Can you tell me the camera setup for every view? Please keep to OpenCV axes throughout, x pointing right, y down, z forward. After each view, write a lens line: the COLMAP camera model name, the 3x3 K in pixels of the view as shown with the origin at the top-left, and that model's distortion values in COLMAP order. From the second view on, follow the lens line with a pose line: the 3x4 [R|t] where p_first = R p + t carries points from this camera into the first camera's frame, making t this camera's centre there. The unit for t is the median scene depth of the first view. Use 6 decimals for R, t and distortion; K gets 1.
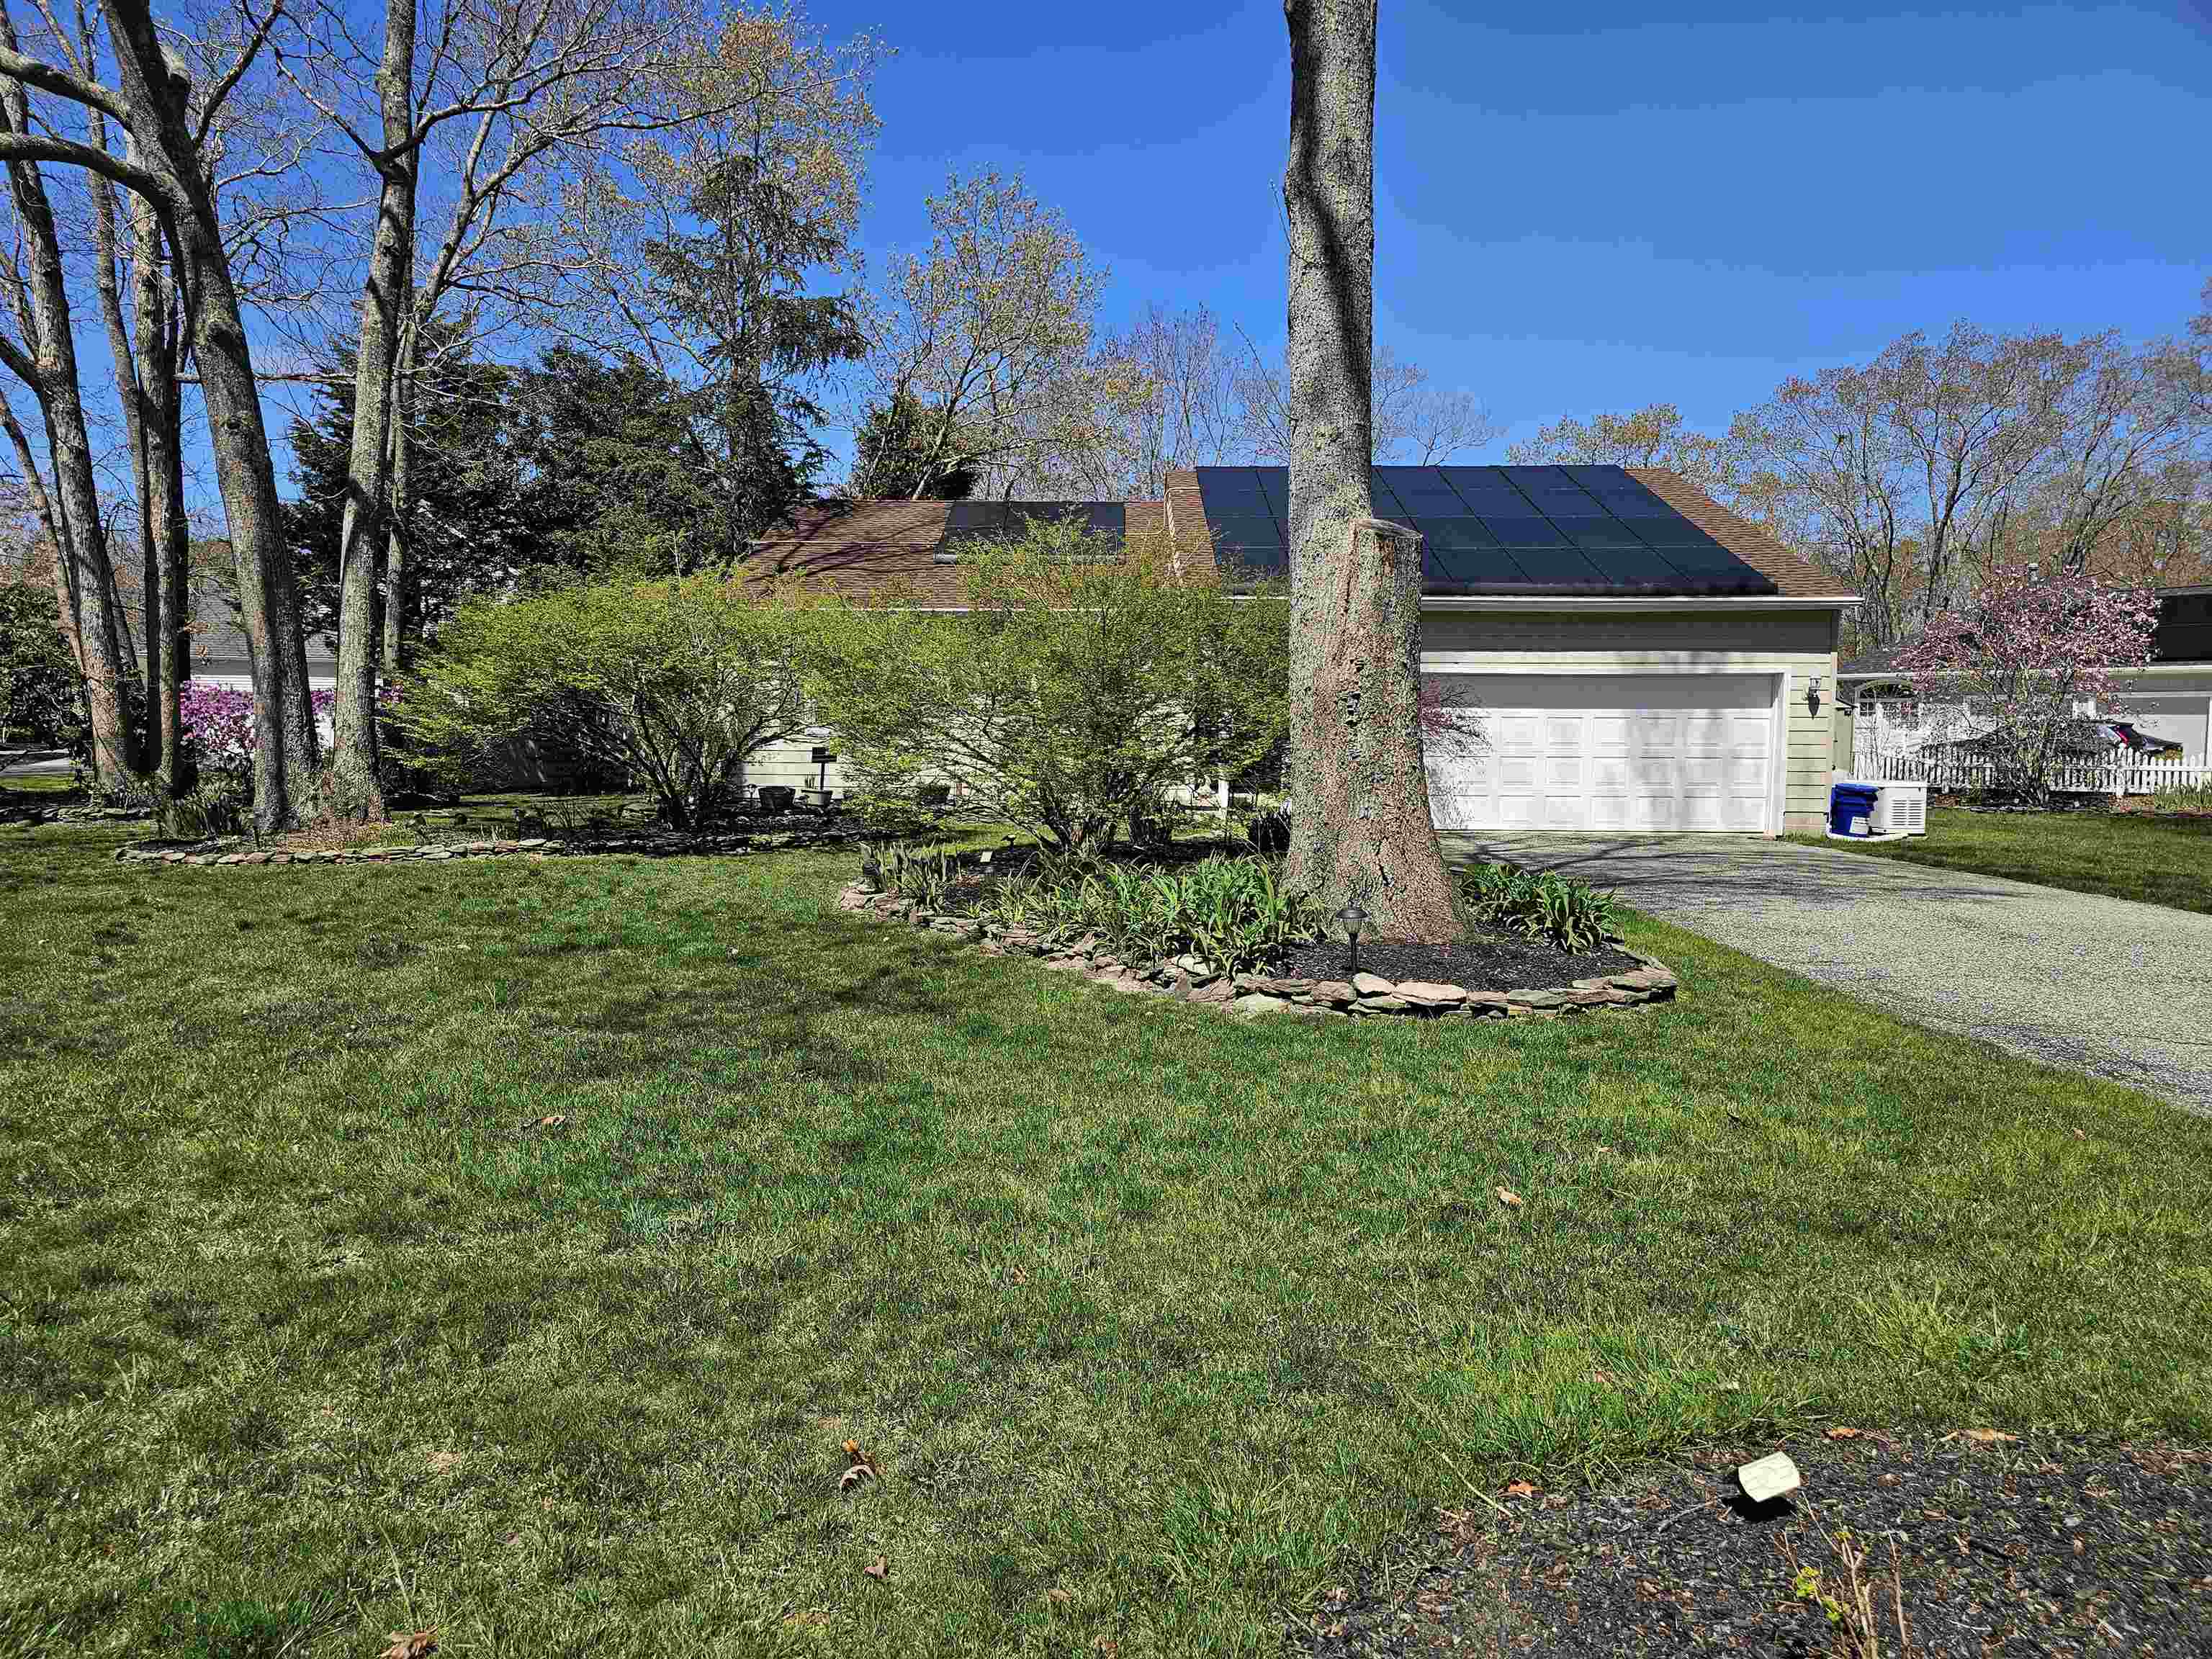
lens RADIAL K [[1488.1, 0, 1089.3], [0, 1488.1, 837.6], [0, 0, 1]] dist [0.060420, -0.053753]
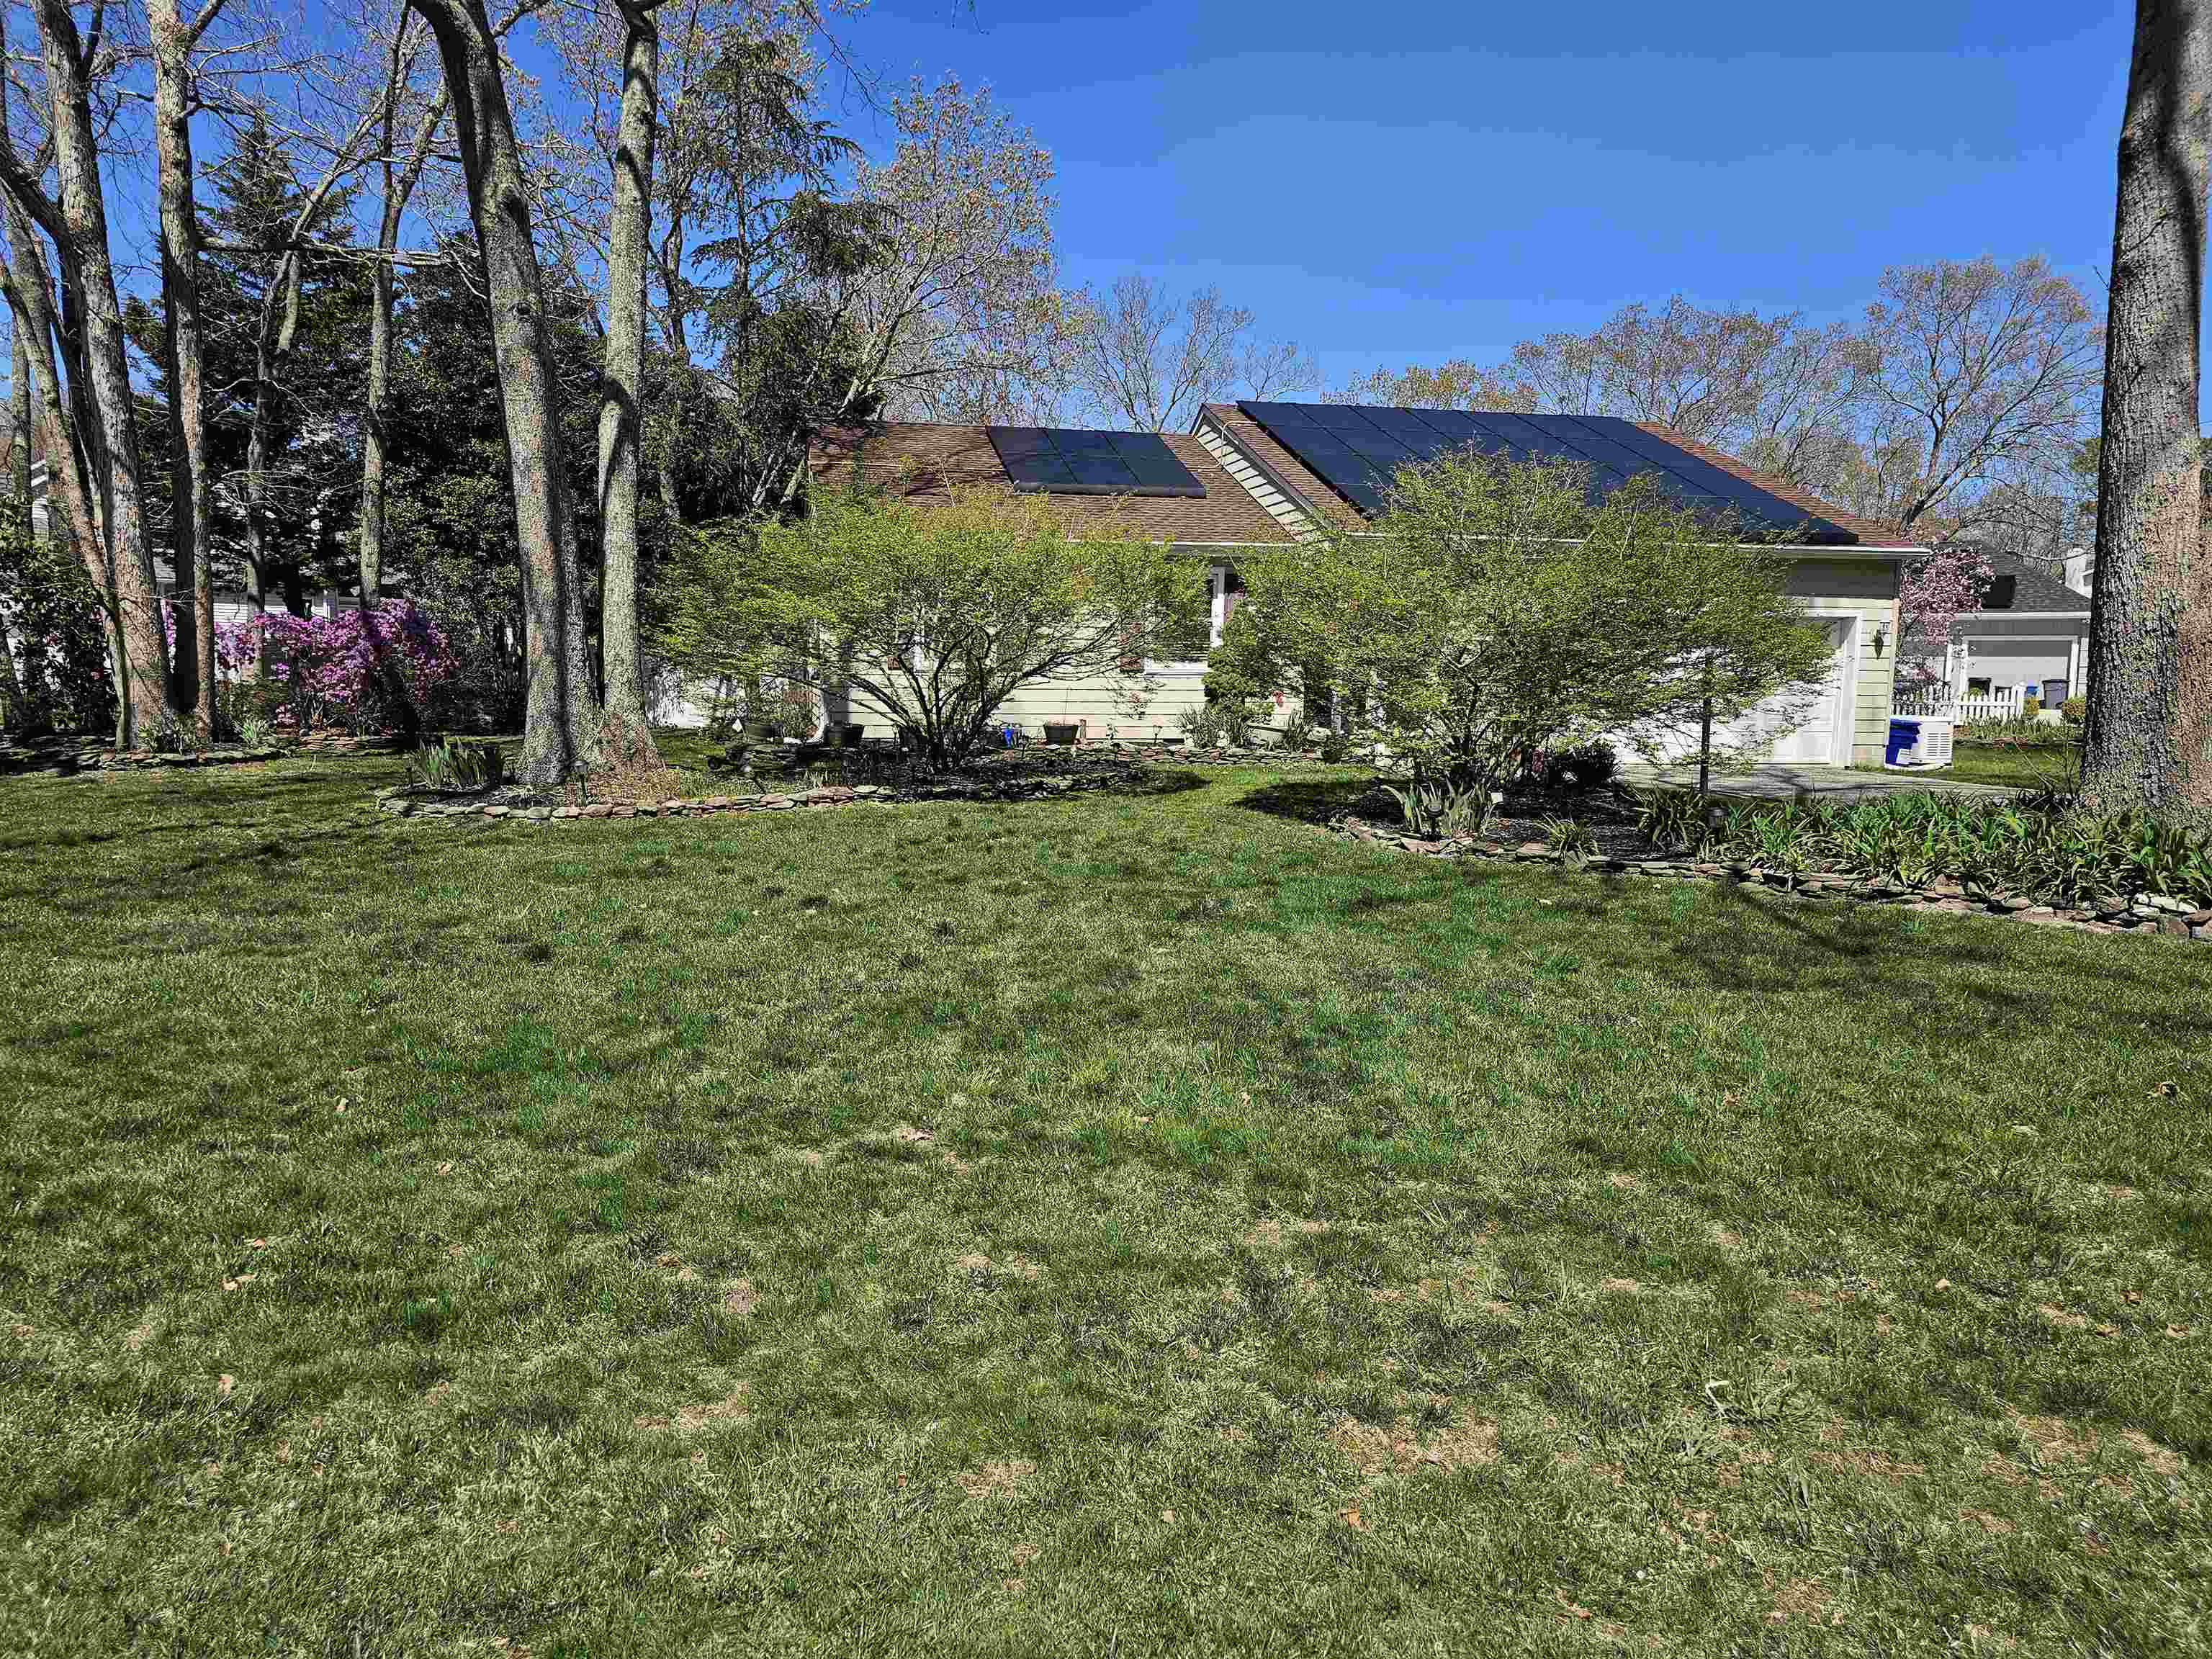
lens RADIAL K [[1487.3, 0, 1065.5], [0, 1487.3, 824.2], [0, 0, 1]] dist [0.054377, -0.047252]
pose [[0.974696, -0.018353, 0.222779, -0.342291], [0.010380, 0.999265, 0.036908, -0.005668], [-0.223292, -0.033661, 0.974170, 0.061519]]
